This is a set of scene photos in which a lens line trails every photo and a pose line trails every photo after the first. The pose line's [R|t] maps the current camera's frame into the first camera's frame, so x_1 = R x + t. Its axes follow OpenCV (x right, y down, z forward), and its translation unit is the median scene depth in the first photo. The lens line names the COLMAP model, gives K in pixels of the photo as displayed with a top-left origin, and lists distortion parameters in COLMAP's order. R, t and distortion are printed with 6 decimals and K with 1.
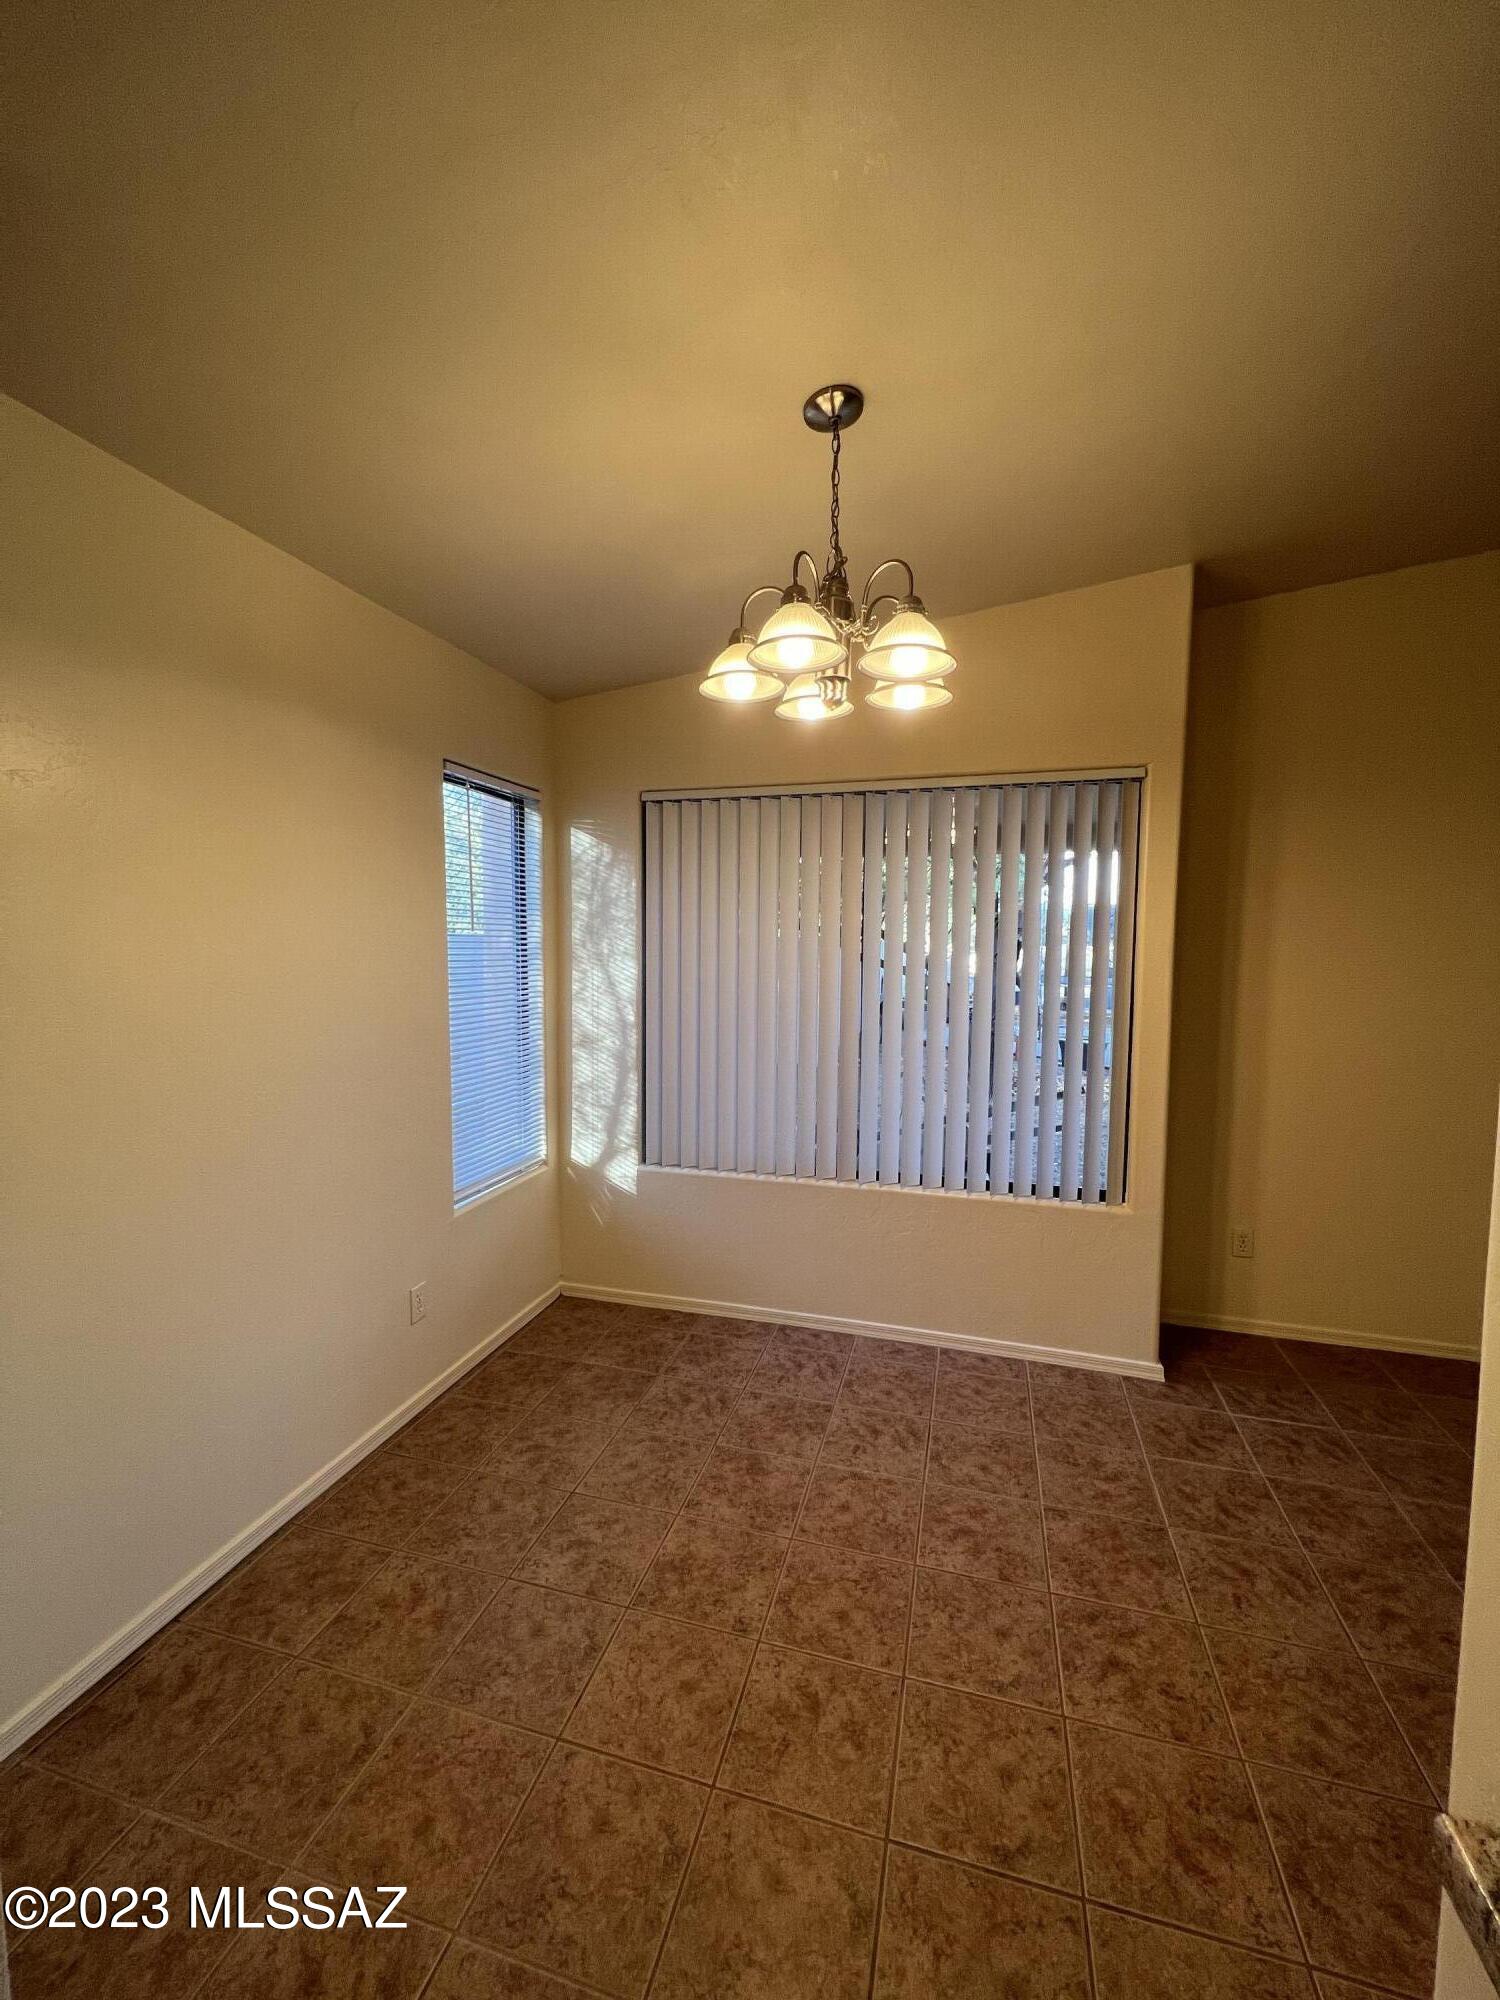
lens RADIAL K [[796.4, 0, 753.1], [0, 796.4, 995.6], [0, 0, 1]] dist [-0.003296, 0.001078]
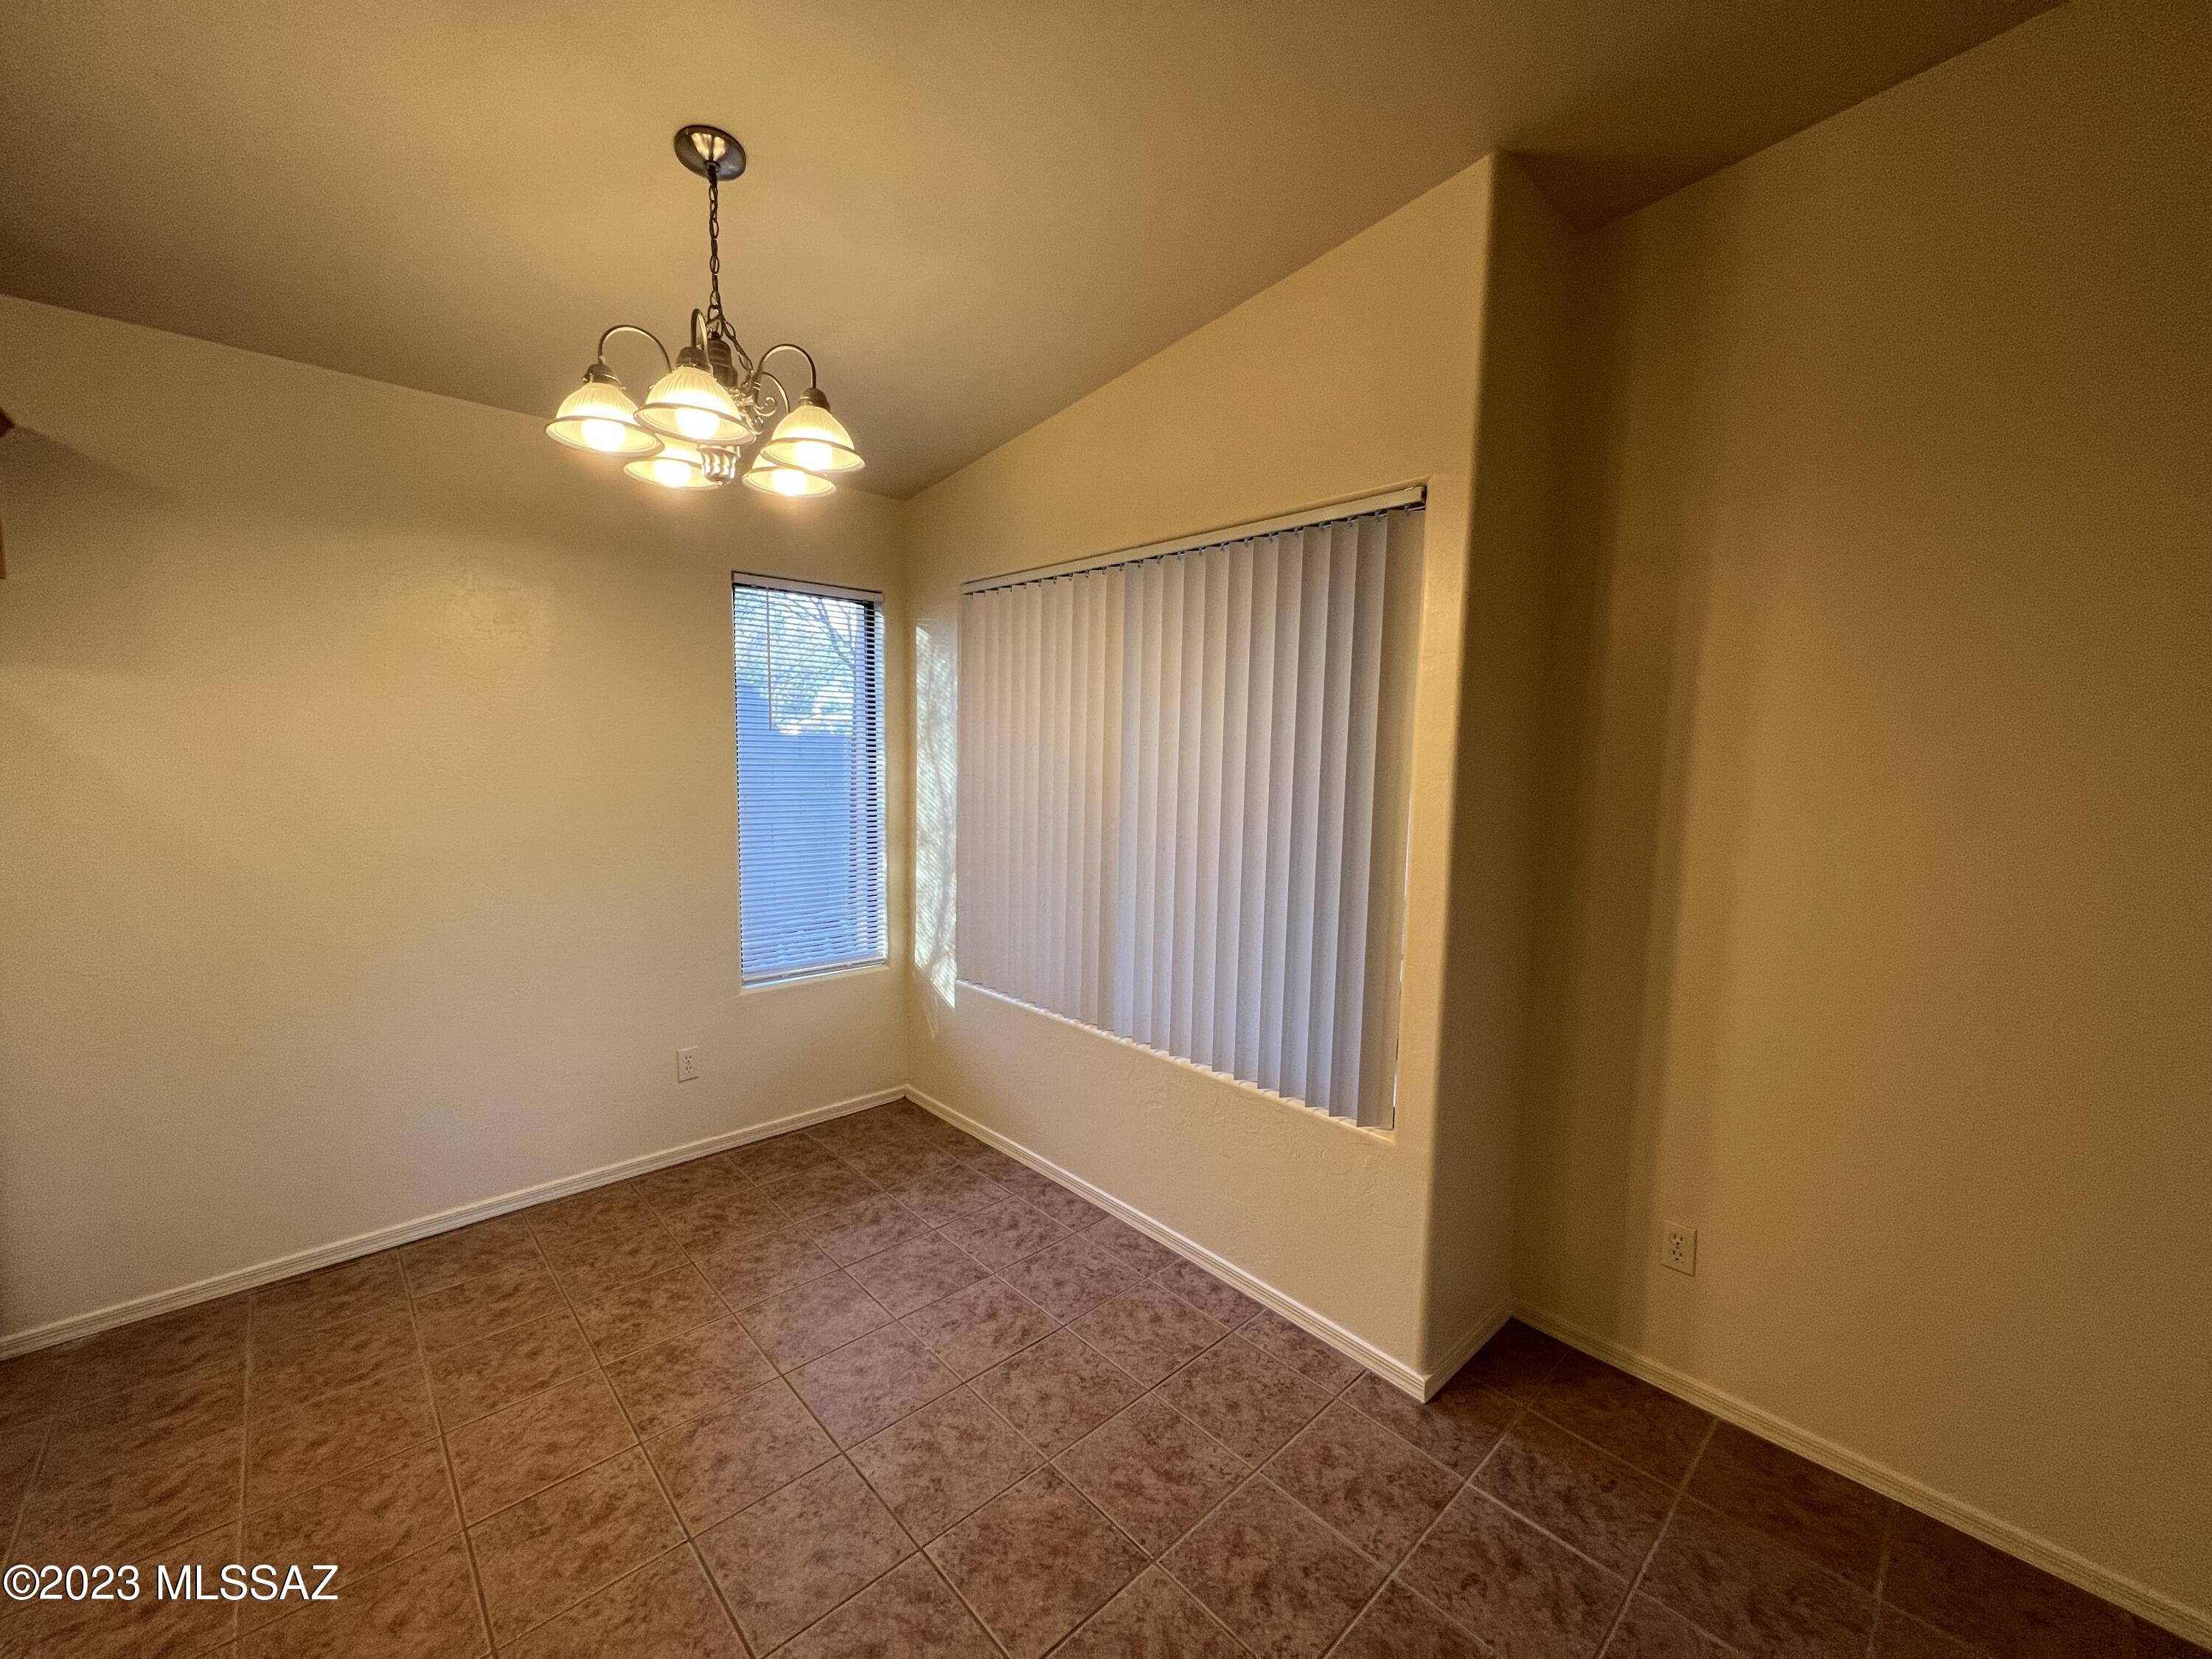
lens RADIAL K [[880.8, 0, 1099.4], [0, 880.8, 826.8], [0, 0, 1]] dist [-0.003296, 0.001078]
pose [[0.856749, 0.058716, -0.512380, 0.650885], [-0.048509, 0.998268, 0.033286, -0.013711], [0.513447, -0.003663, 0.858114, 0.227192]]
